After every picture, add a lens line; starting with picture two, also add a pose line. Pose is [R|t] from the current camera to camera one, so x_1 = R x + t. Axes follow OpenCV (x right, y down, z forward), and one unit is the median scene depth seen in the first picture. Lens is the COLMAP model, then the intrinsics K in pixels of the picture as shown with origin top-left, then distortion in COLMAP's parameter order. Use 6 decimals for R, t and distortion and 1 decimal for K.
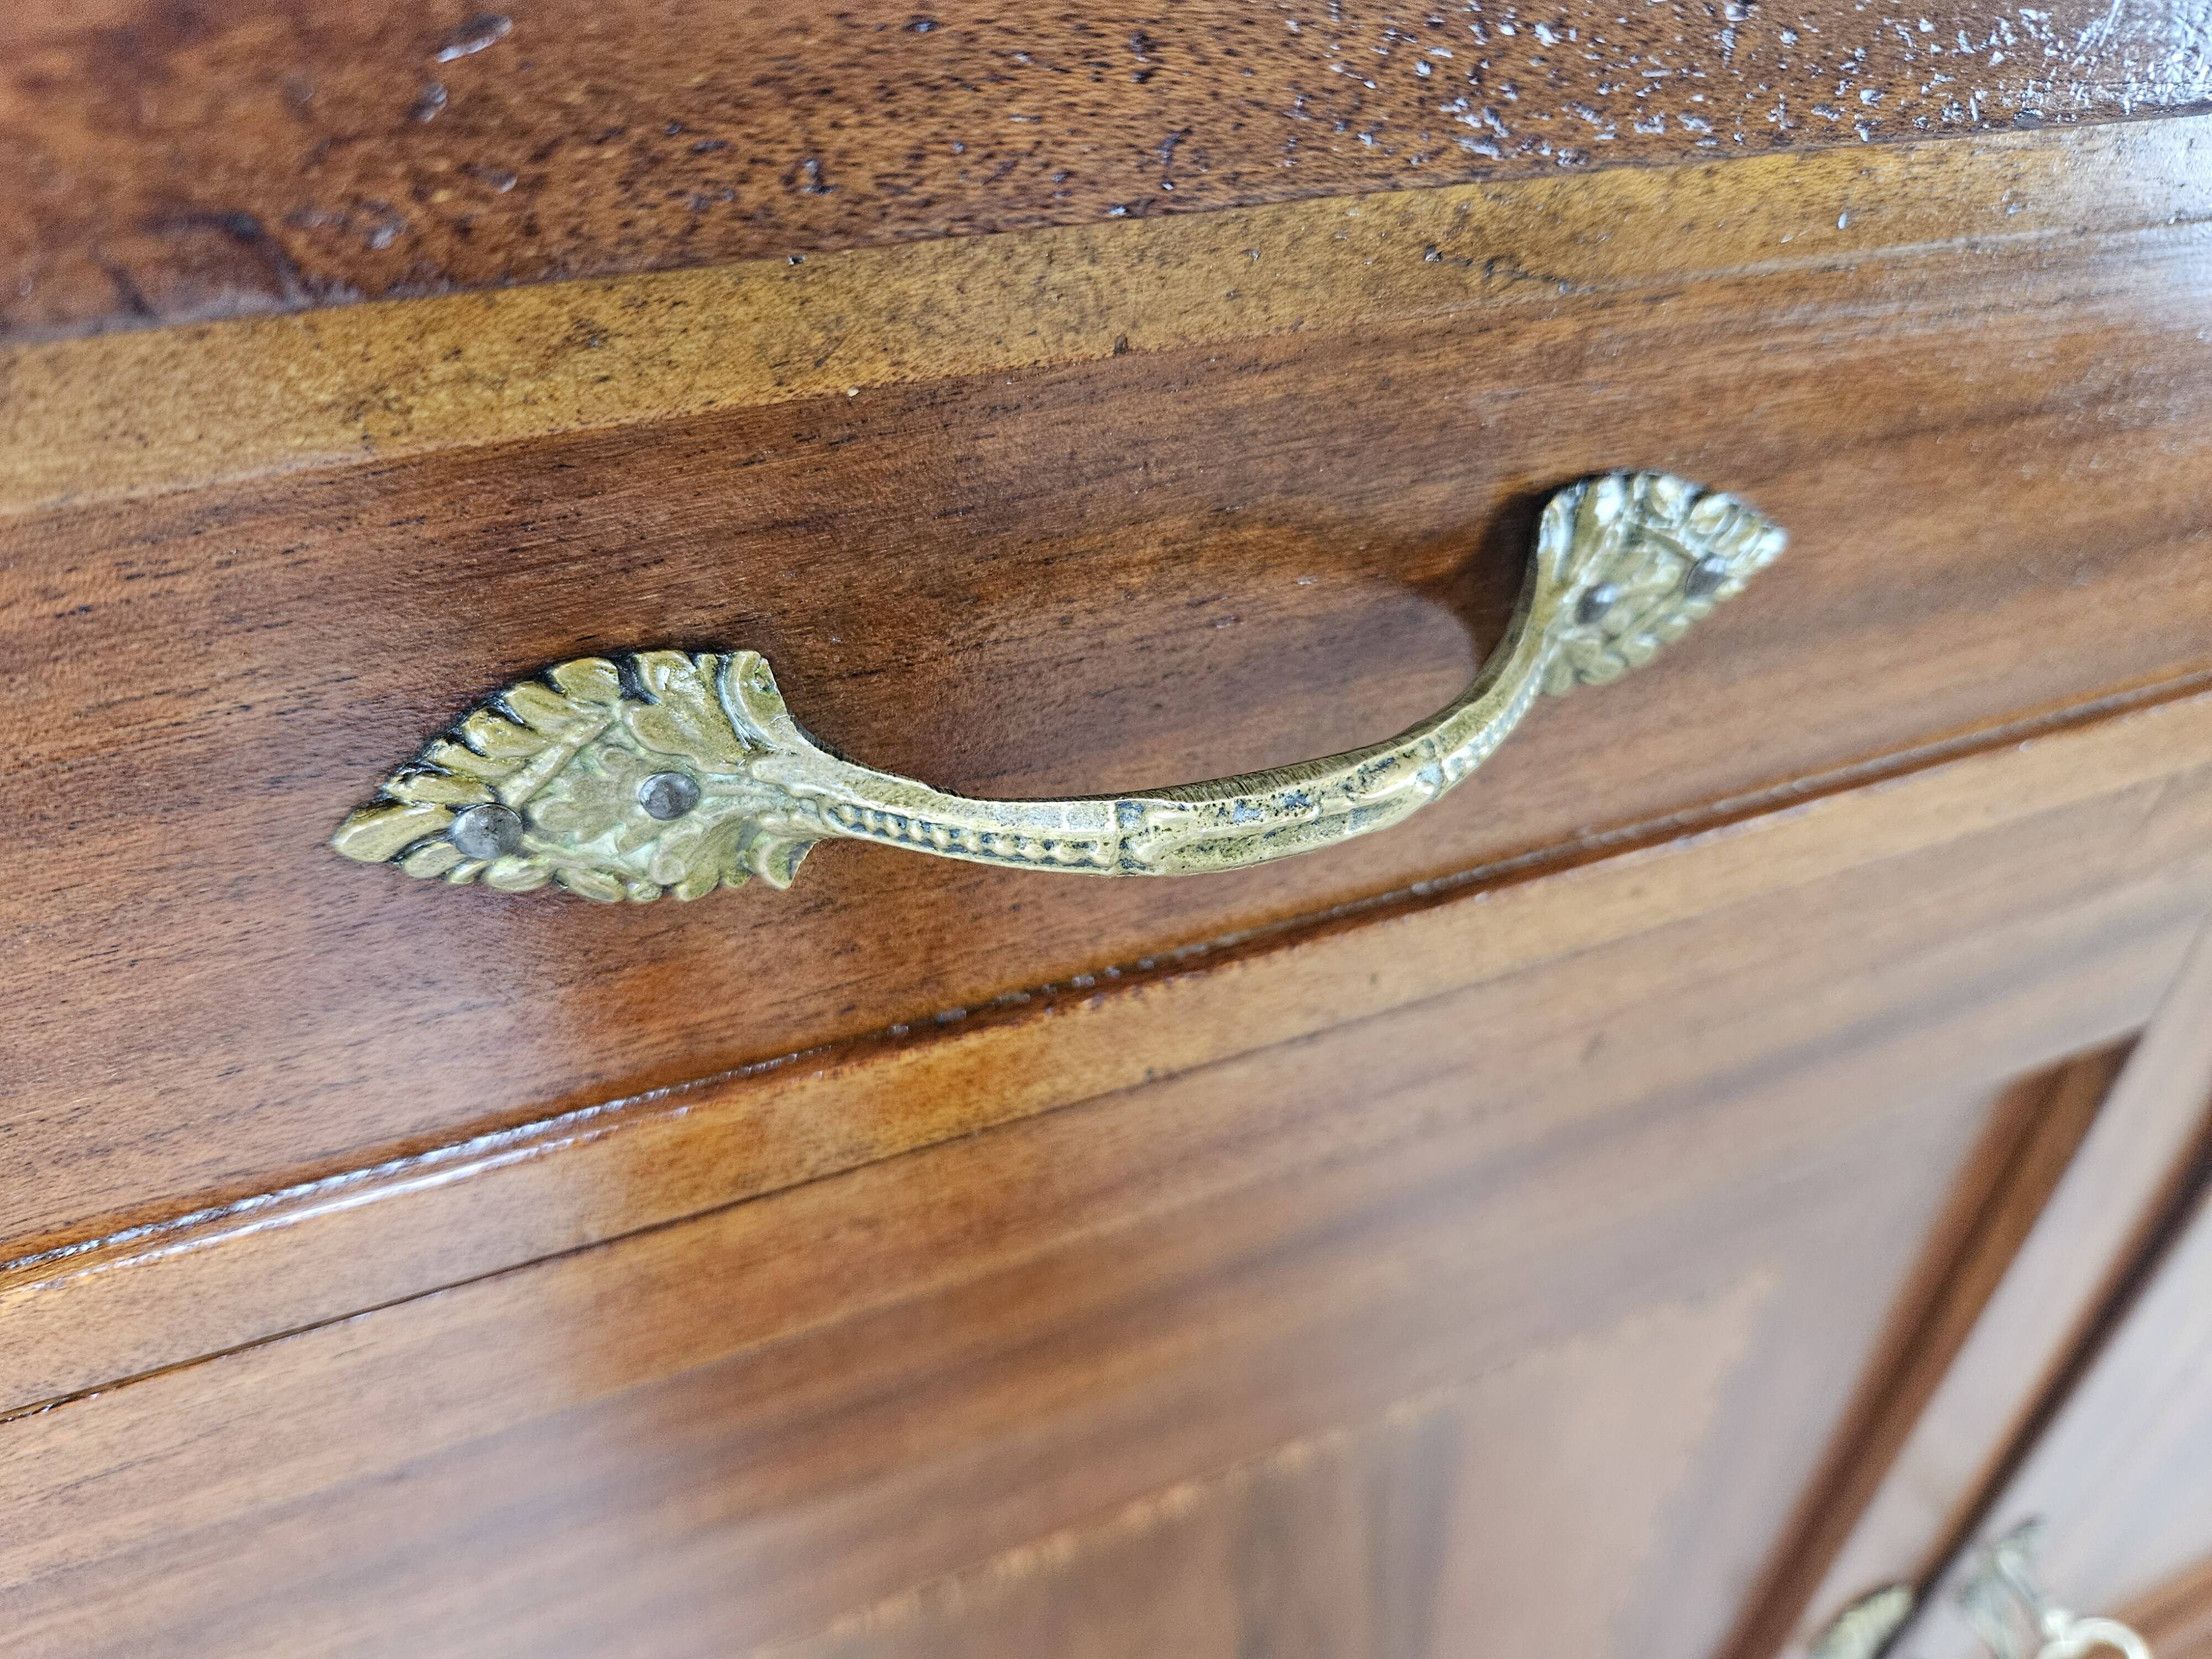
lens RADIAL K [[1582.6, 0, 1106.0], [0, 1582.6, 829.5], [0, 0, 1]] dist [0.001669, -0.033380]
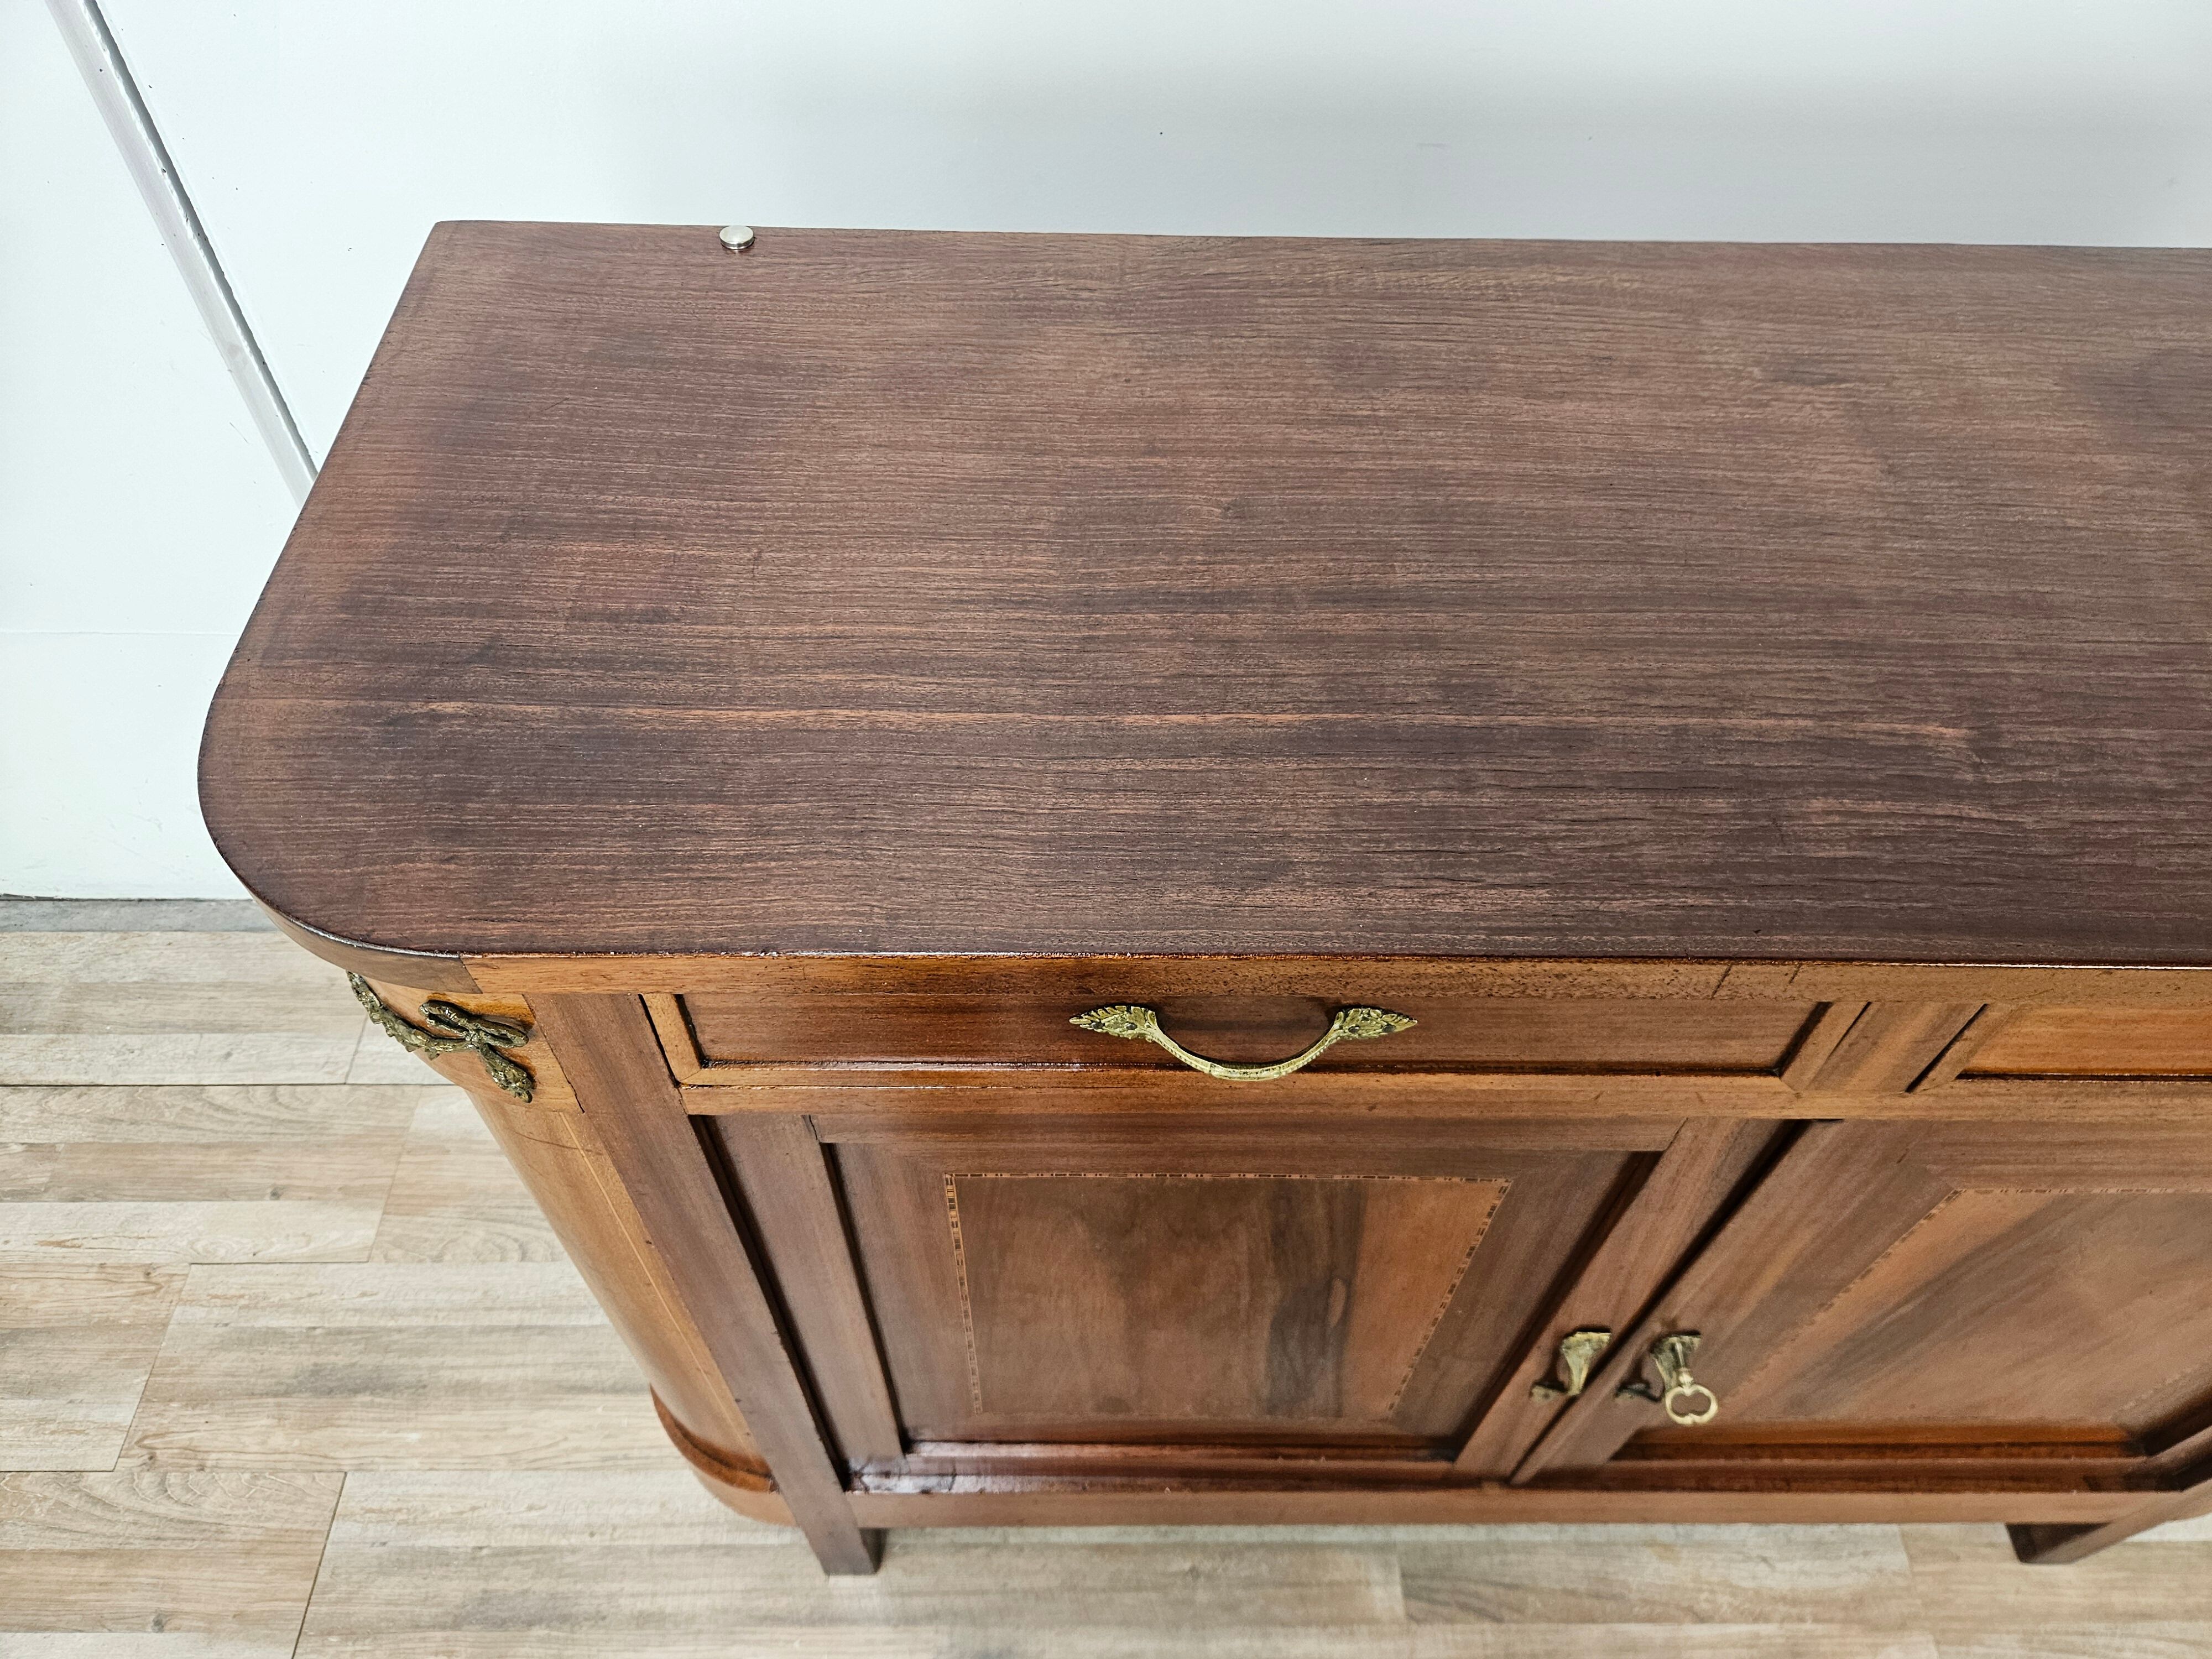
lens RADIAL K [[1520.7, 0, 1100.5], [0, 1520.7, 831.9], [0, 0, 1]] dist [0.041453, -0.045419]
pose [[0.919111, 0.303887, -0.250776, 0.533171], [-0.230803, 0.931116, 0.282405, -1.568710], [0.319321, -0.201682, 0.925937, -2.734857]]
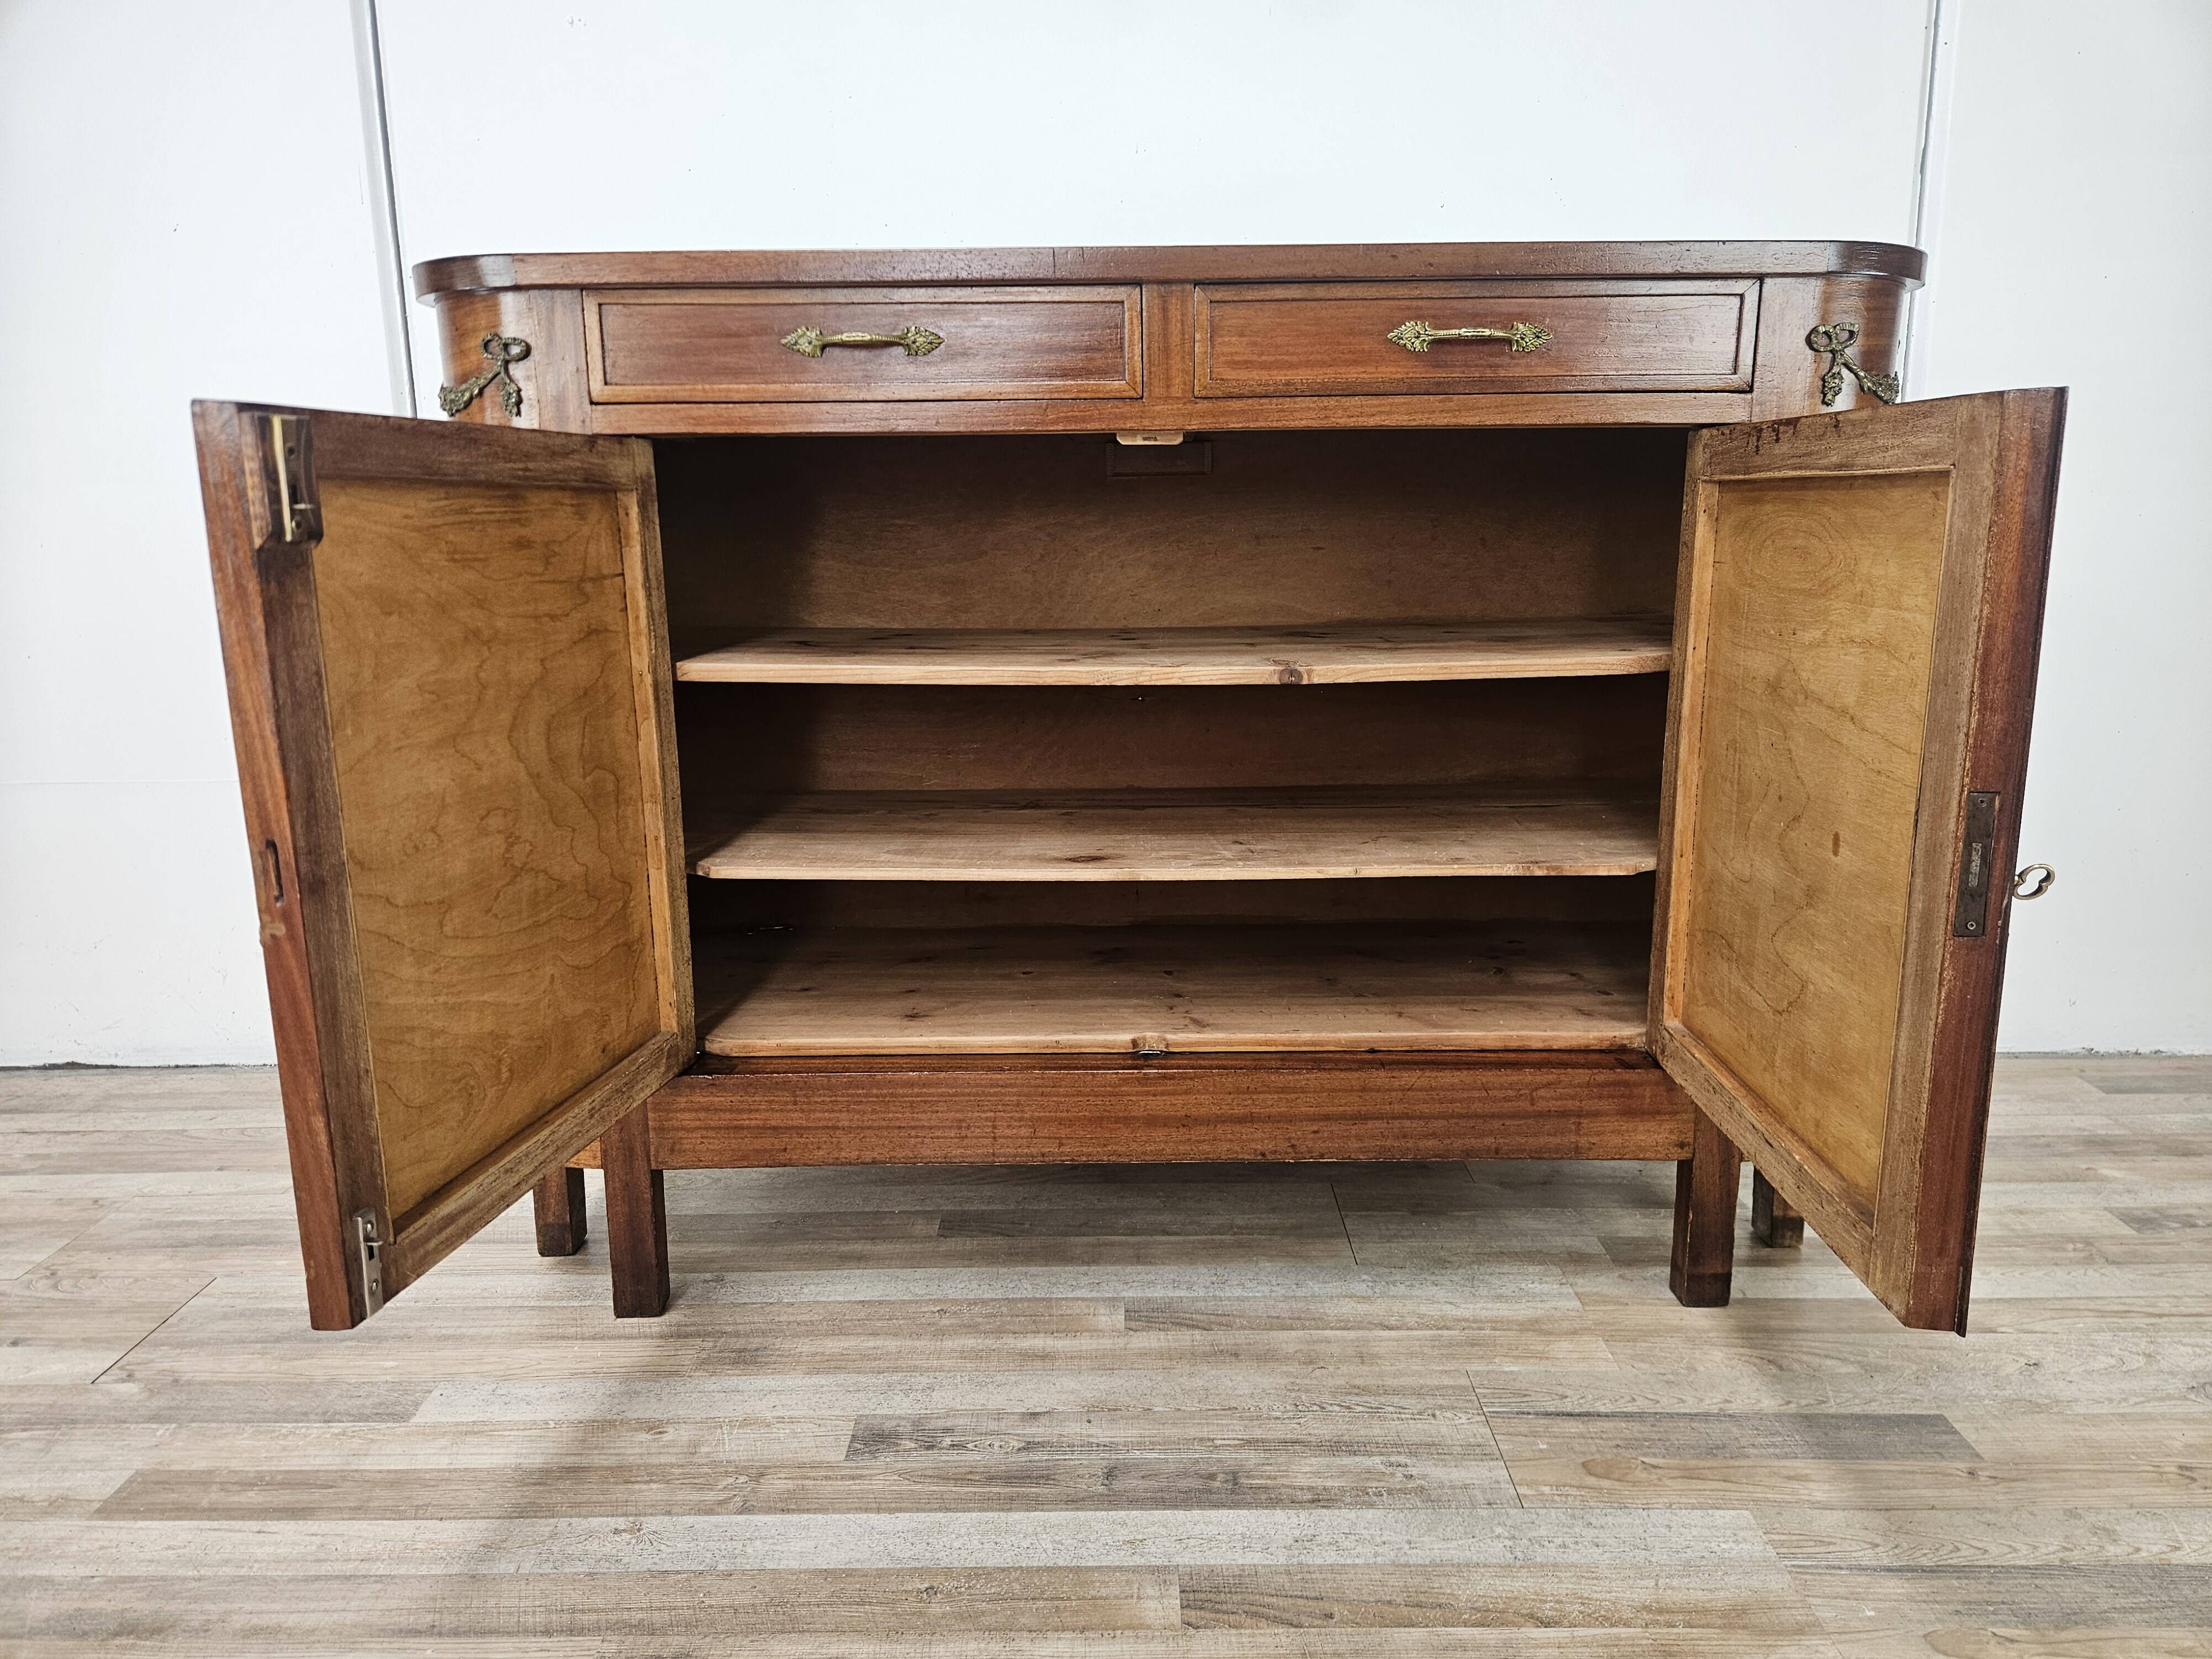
lens RADIAL K [[1504.4, 0, 1120.6], [0, 1504.4, 818.9], [0, 0, 1]] dist [0.059791, -0.062338]
pose [[0.916562, 0.049583, -0.396807, 4.752450], [-0.213829, 0.899280, -0.381541, 5.119622], [0.337922, 0.434554, 0.834848, -4.404963]]
